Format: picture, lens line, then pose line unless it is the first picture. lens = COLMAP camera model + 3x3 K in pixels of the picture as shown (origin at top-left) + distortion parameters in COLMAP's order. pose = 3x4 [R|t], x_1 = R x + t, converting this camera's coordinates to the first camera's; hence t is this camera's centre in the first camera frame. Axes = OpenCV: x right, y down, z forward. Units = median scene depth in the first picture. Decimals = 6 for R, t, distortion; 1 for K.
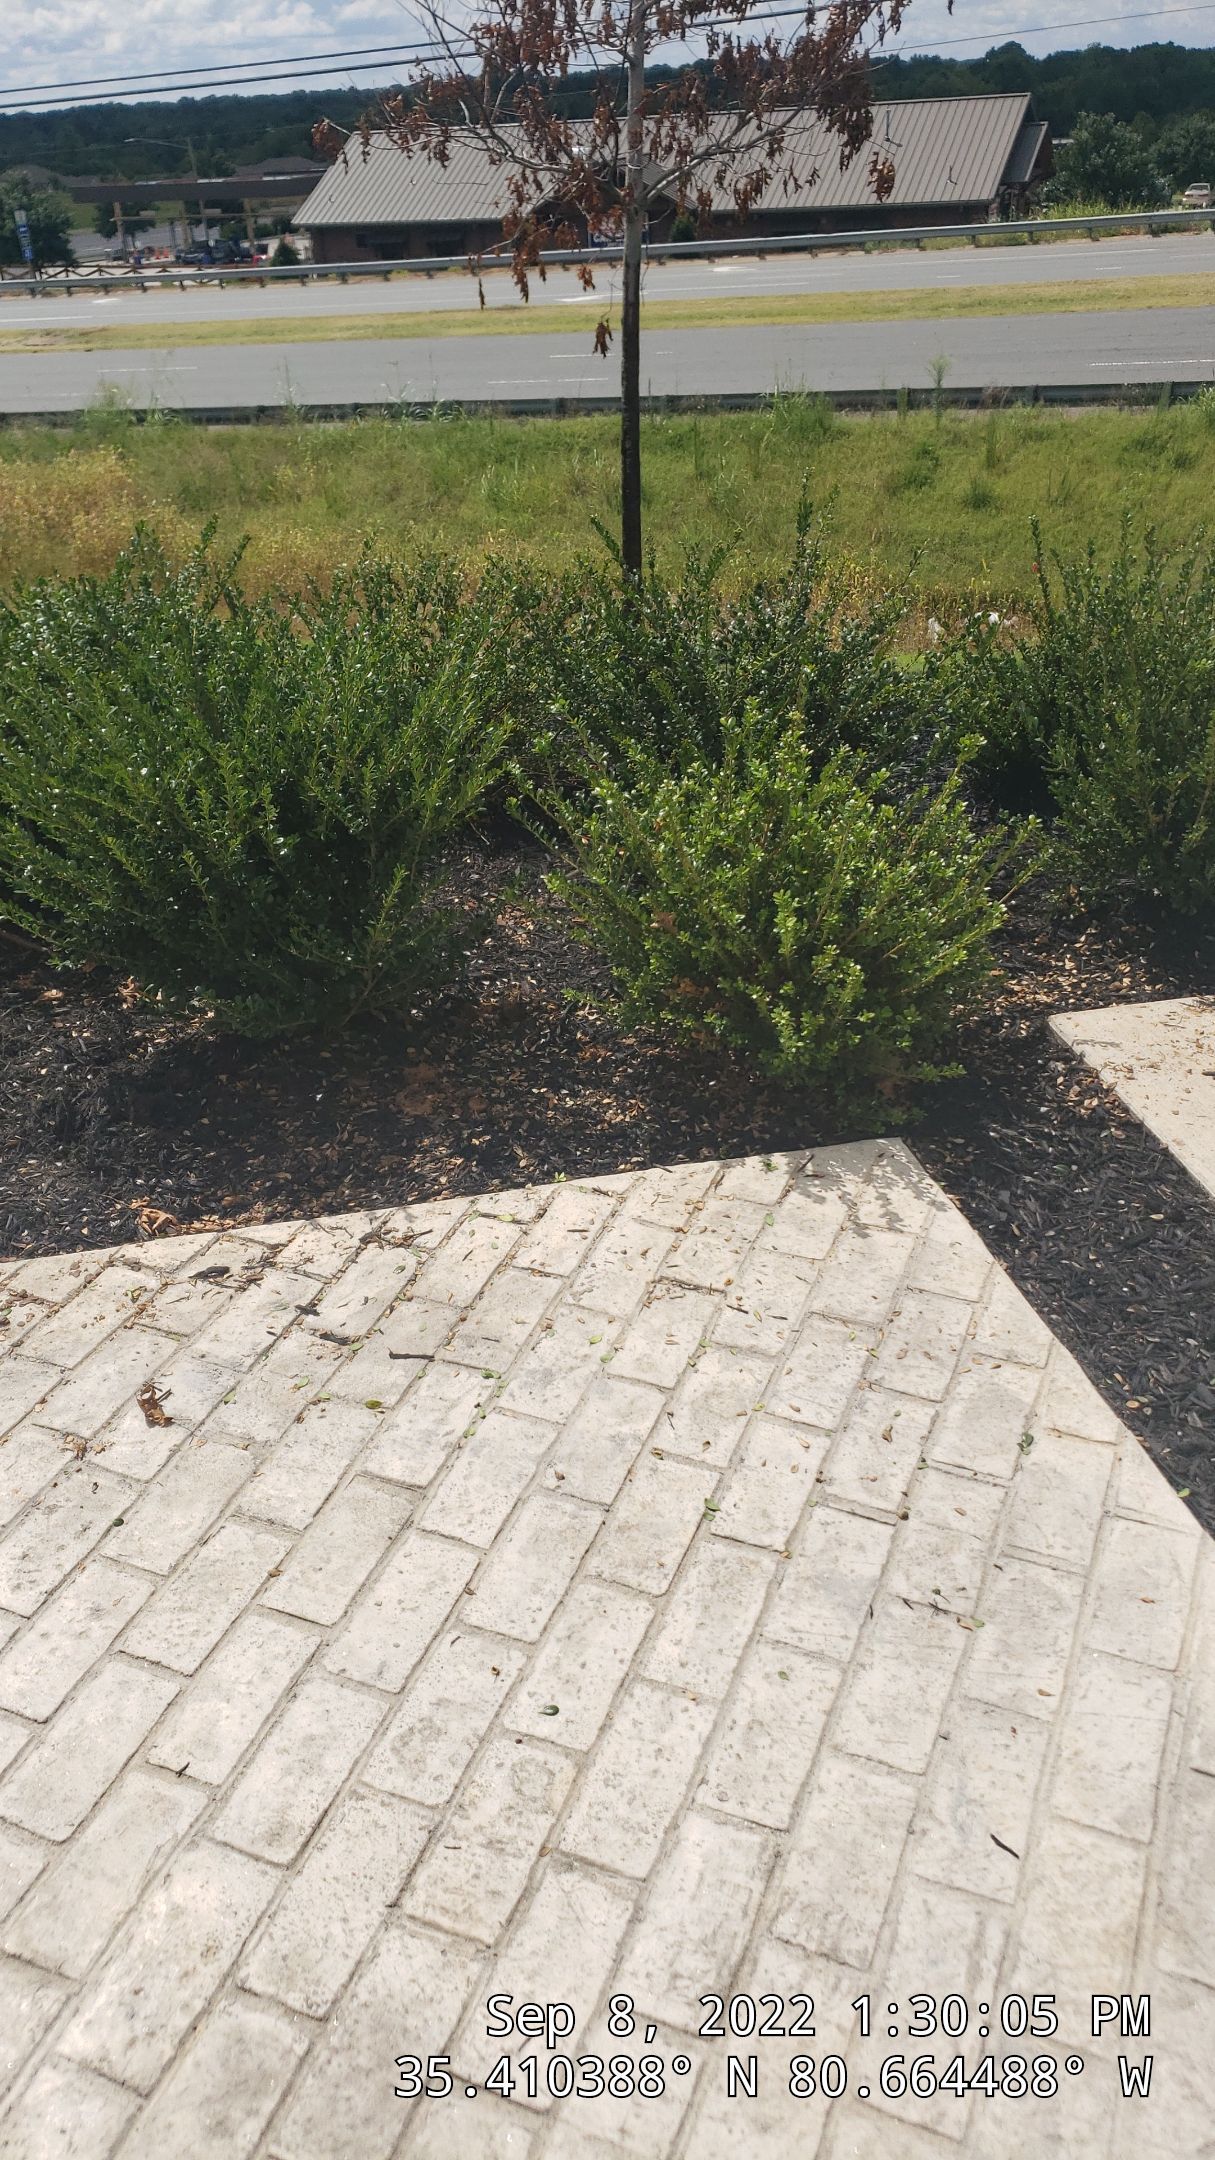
lens RADIAL K [[1566.8, 0, 600.6], [0, 1566.8, 1153.7], [0, 0, 1]] dist [0.125379, -0.100174]
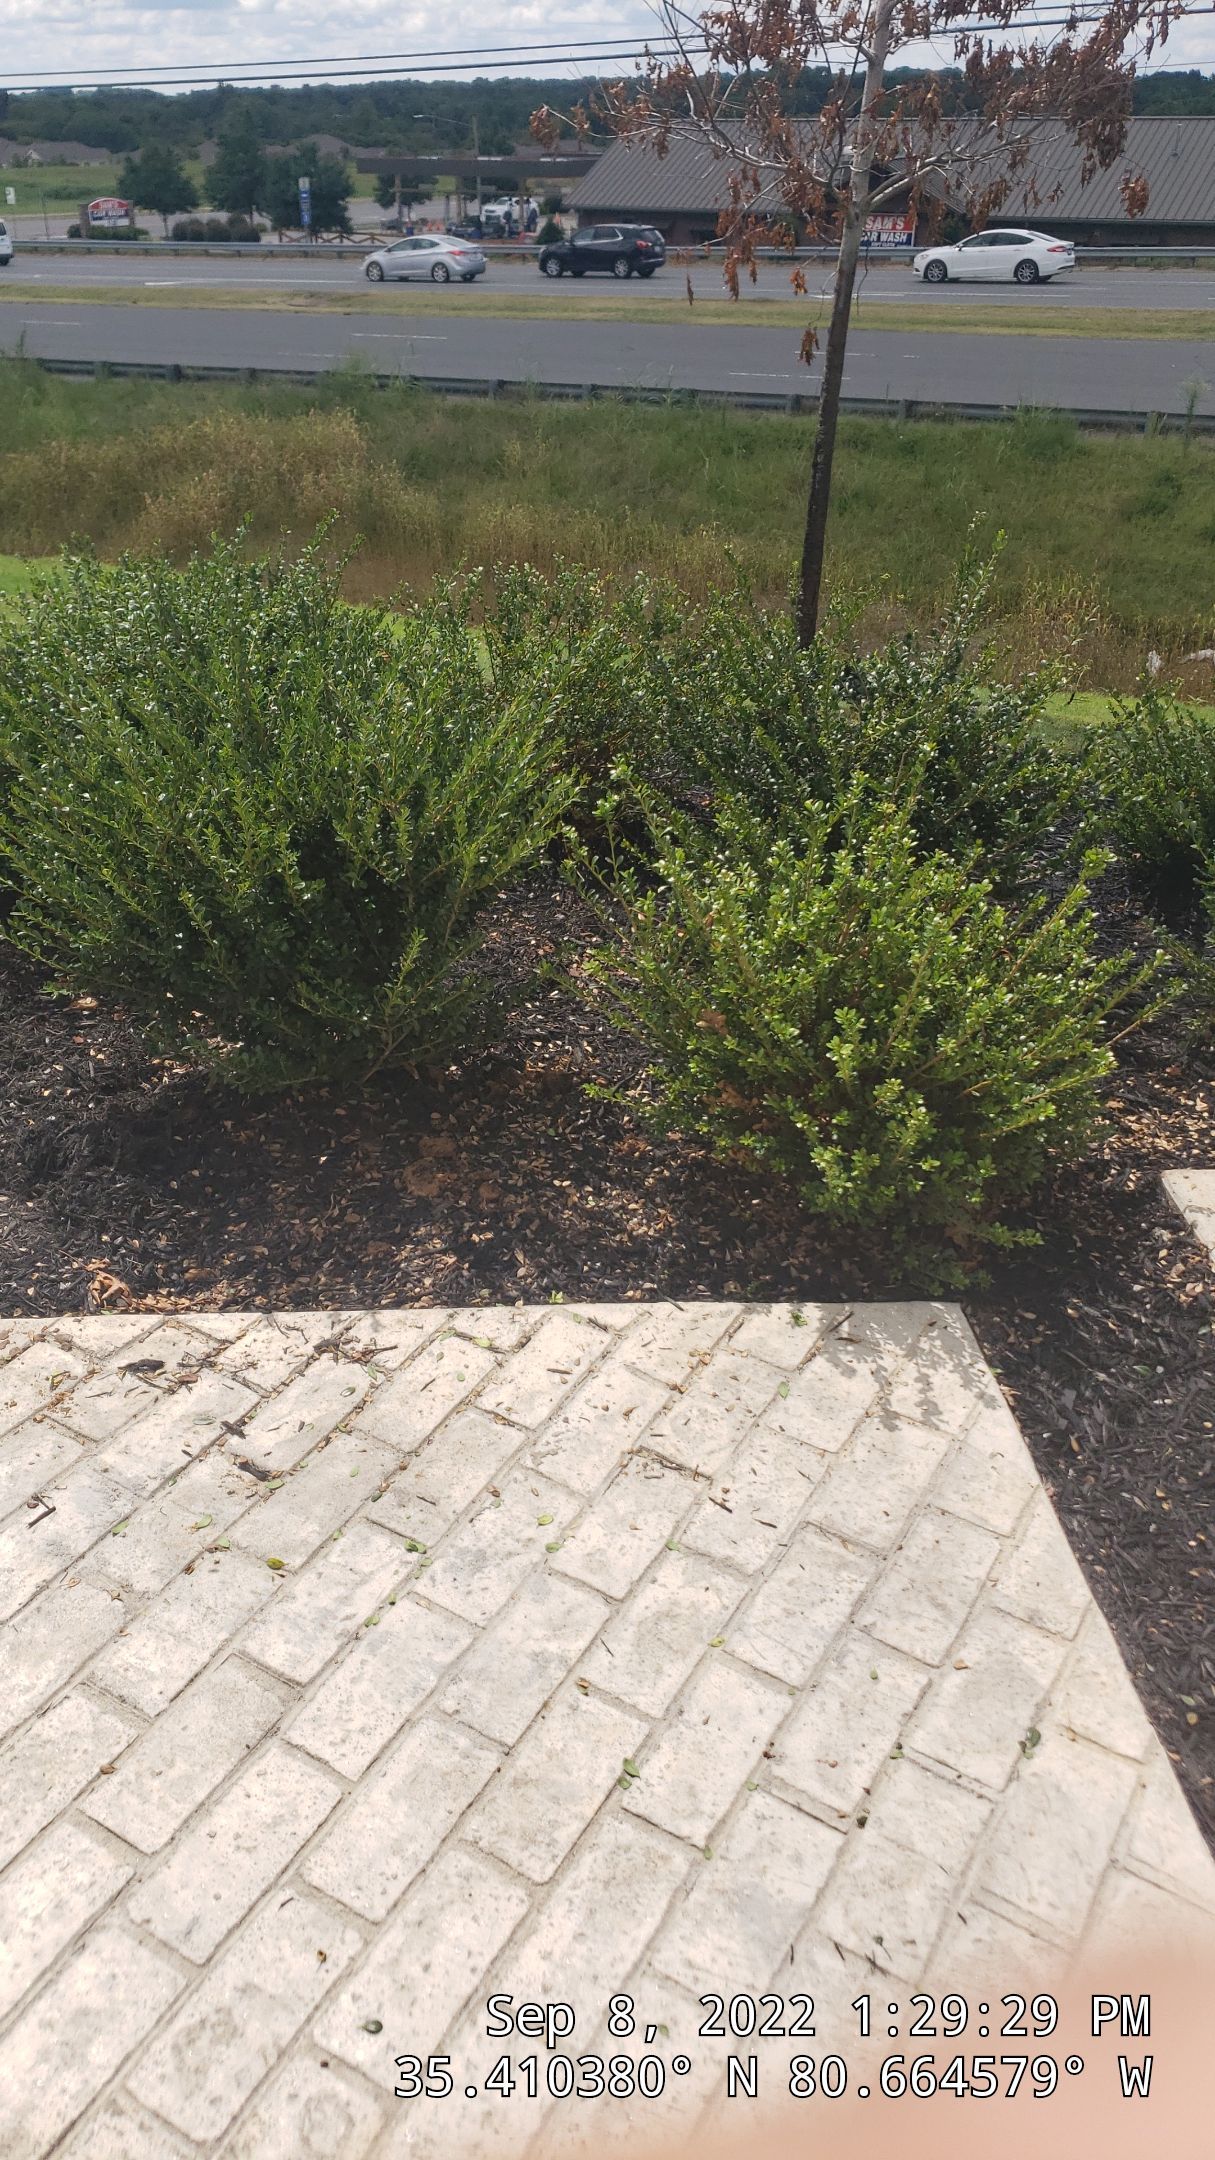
lens RADIAL K [[1561.0, 0, 603.2], [0, 1561.0, 1122.6], [0, 0, 1]] dist [-0.005017, 0.080498]
pose [[0.986597, 0.123992, -0.106082, 0.085652], [-0.123900, 0.992266, 0.007477, -0.099531], [0.106189, 0.005766, 0.994329, 0.152689]]
